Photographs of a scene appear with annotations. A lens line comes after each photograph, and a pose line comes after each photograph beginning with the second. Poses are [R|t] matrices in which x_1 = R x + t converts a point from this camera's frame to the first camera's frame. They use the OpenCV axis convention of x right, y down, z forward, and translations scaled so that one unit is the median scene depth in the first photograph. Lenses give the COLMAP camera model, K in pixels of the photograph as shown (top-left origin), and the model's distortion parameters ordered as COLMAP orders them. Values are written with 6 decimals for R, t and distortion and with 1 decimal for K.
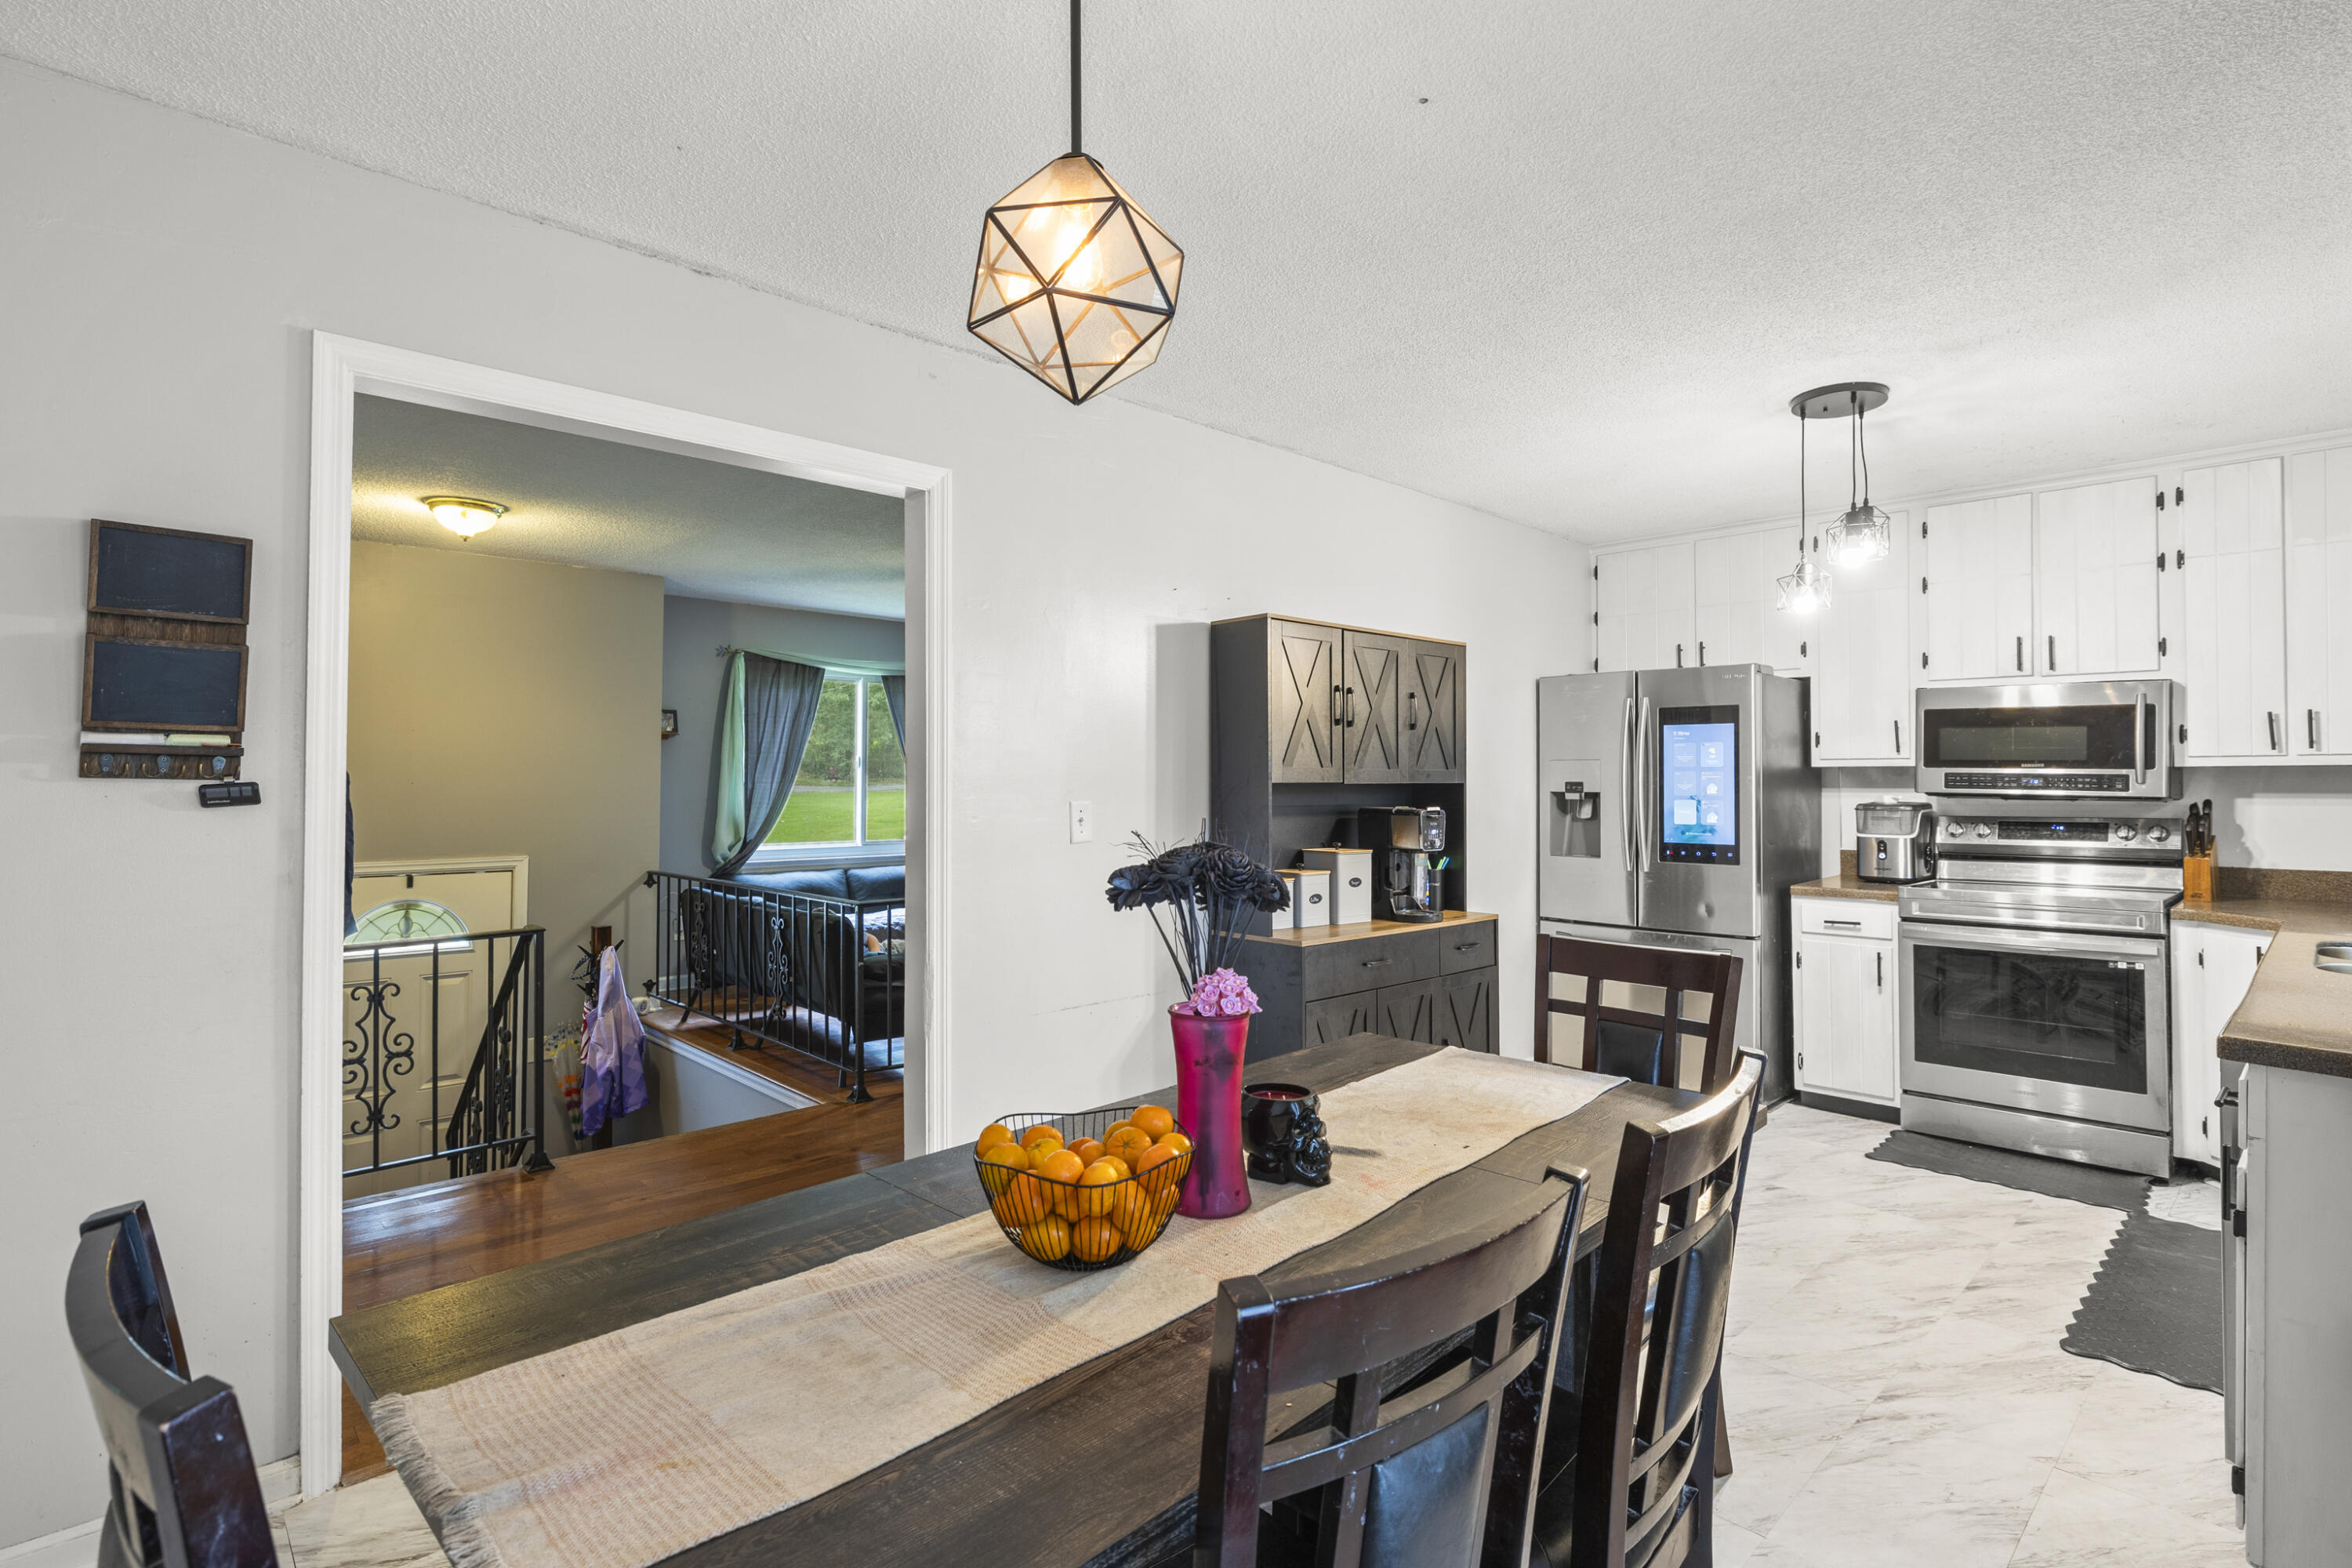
lens RADIAL K [[1146.9, 0, 1176.0], [0, 1146.9, 784.0], [0, 0, 1]] dist [-0.000856, -0.000402]
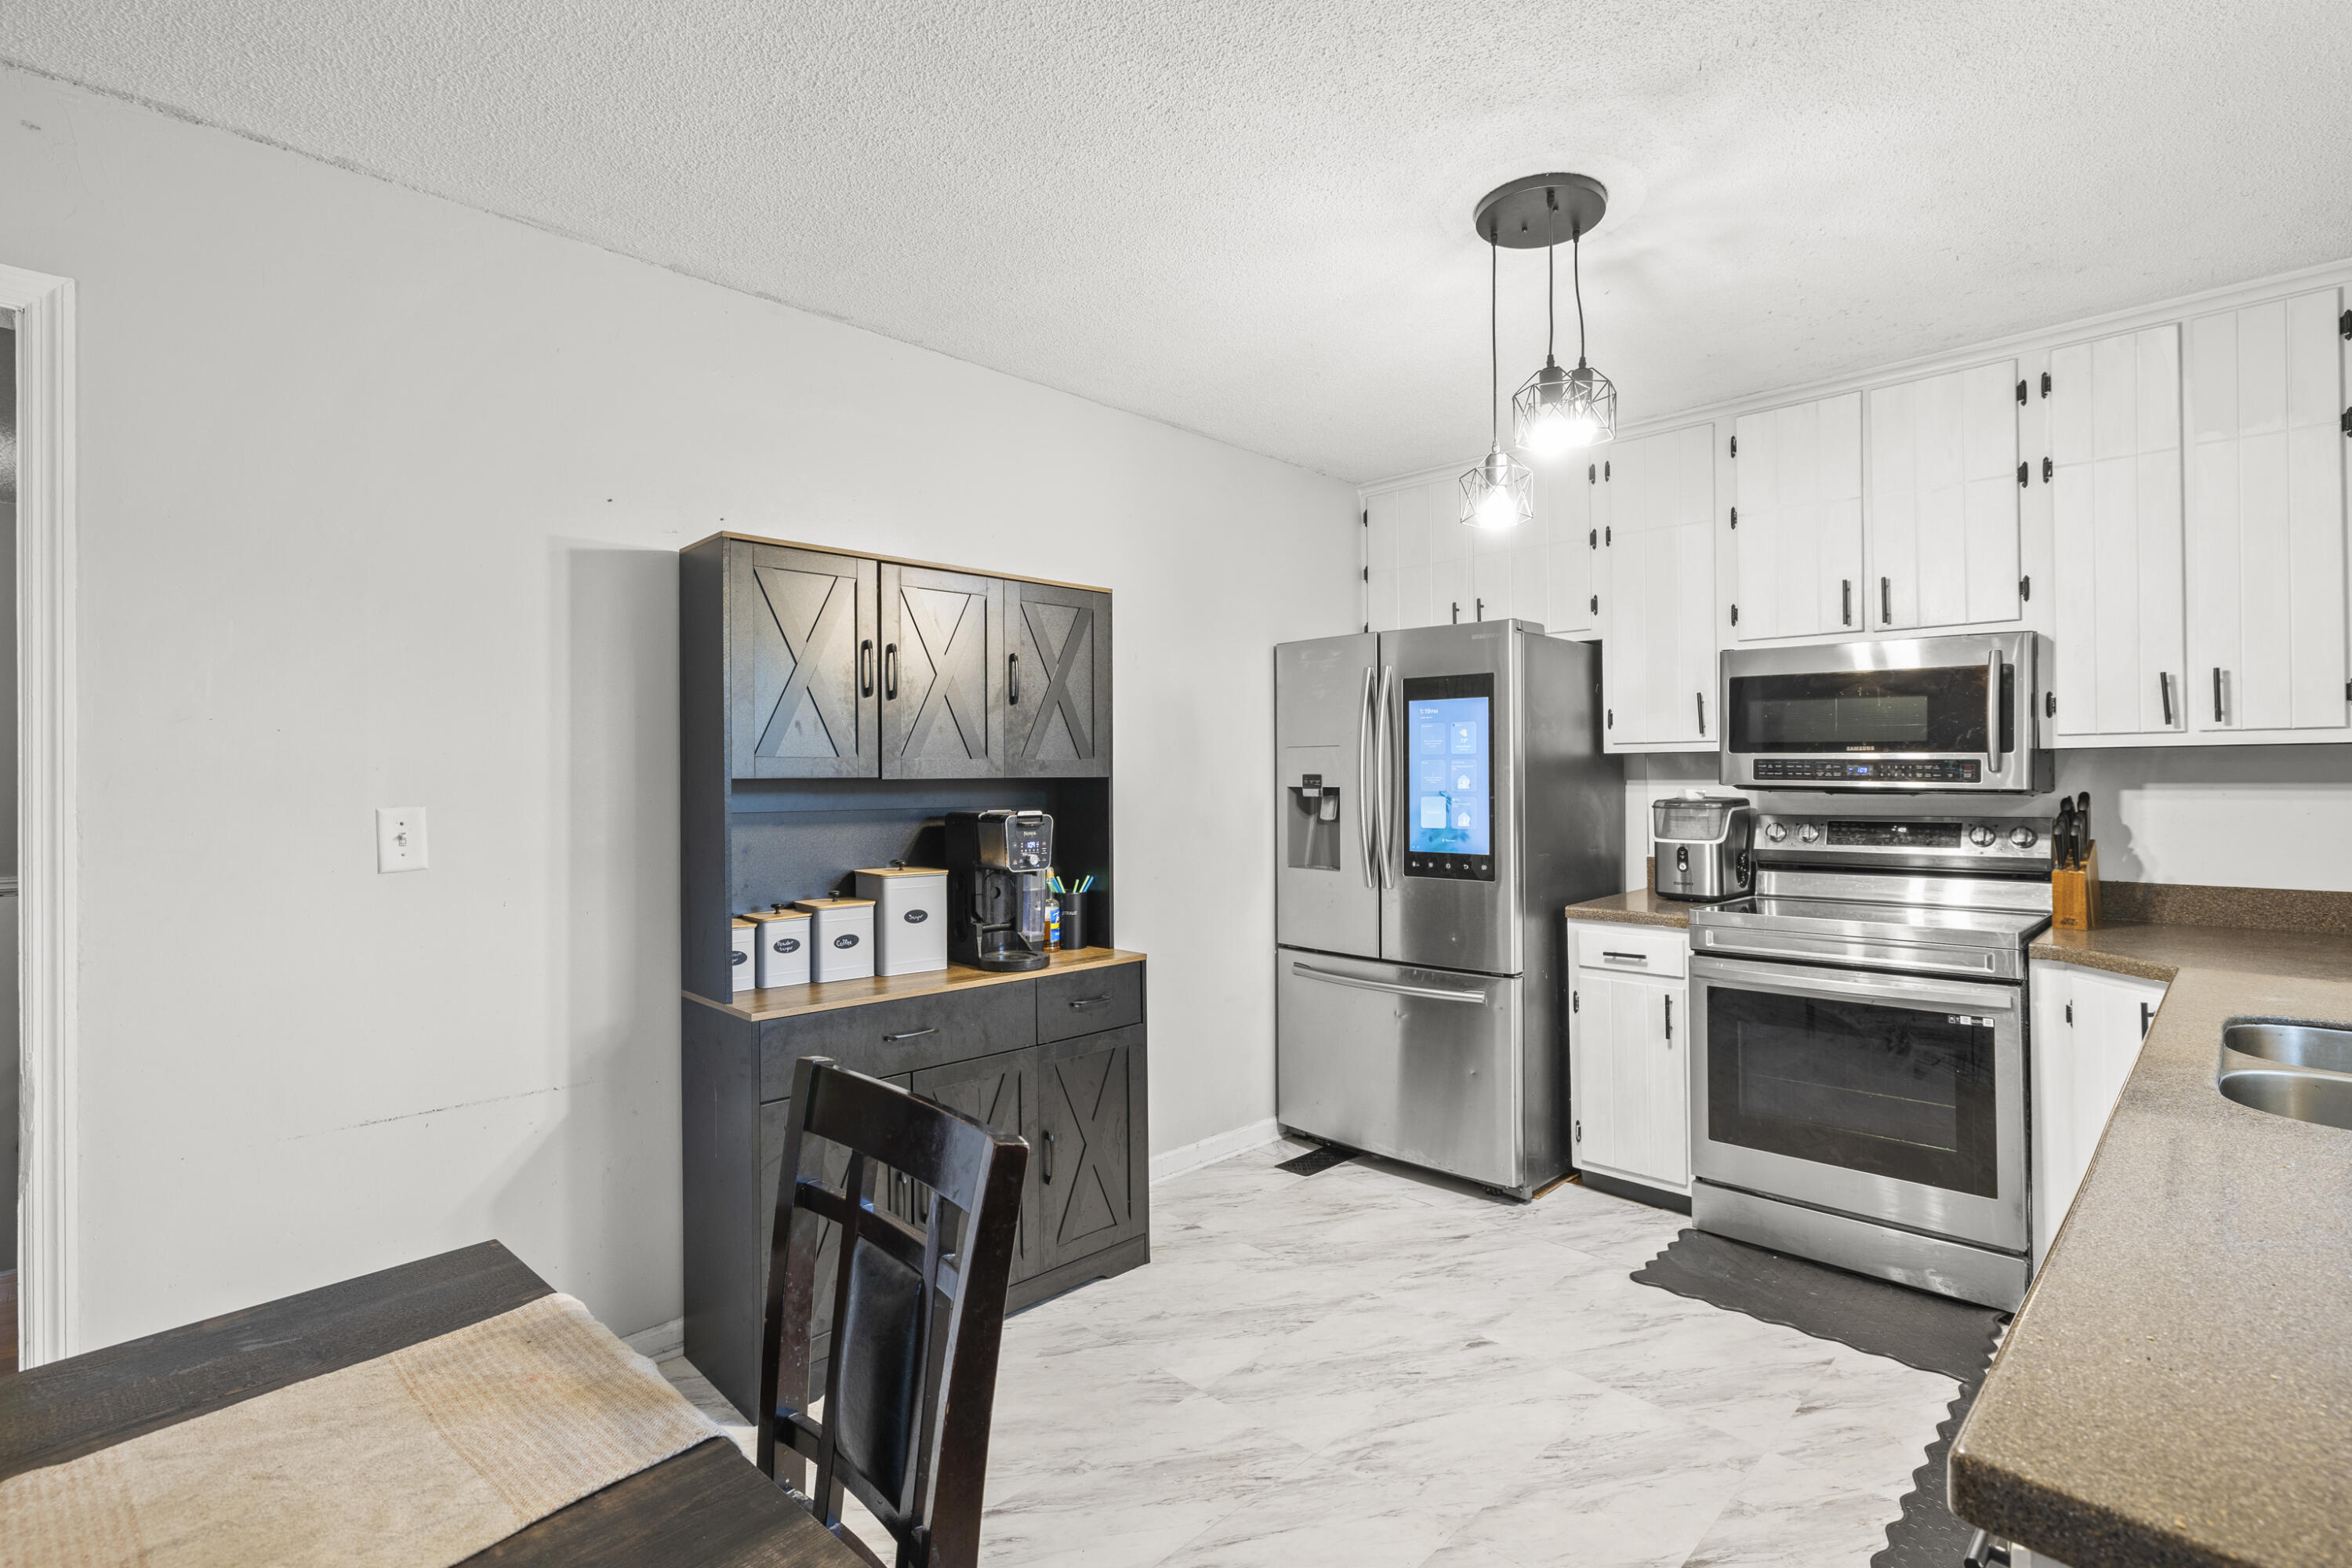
lens RADIAL K [[1121.5, 0, 1168.7], [0, 1121.5, 787.7], [0, 0, 1]] dist [-0.002754, 0.000003]
pose [[0.999694, -0.006889, 0.023745, 0.277820], [0.006715, 0.999950, 0.007395, 0.001127], [-0.023794, -0.007233, 0.999691, 0.275746]]
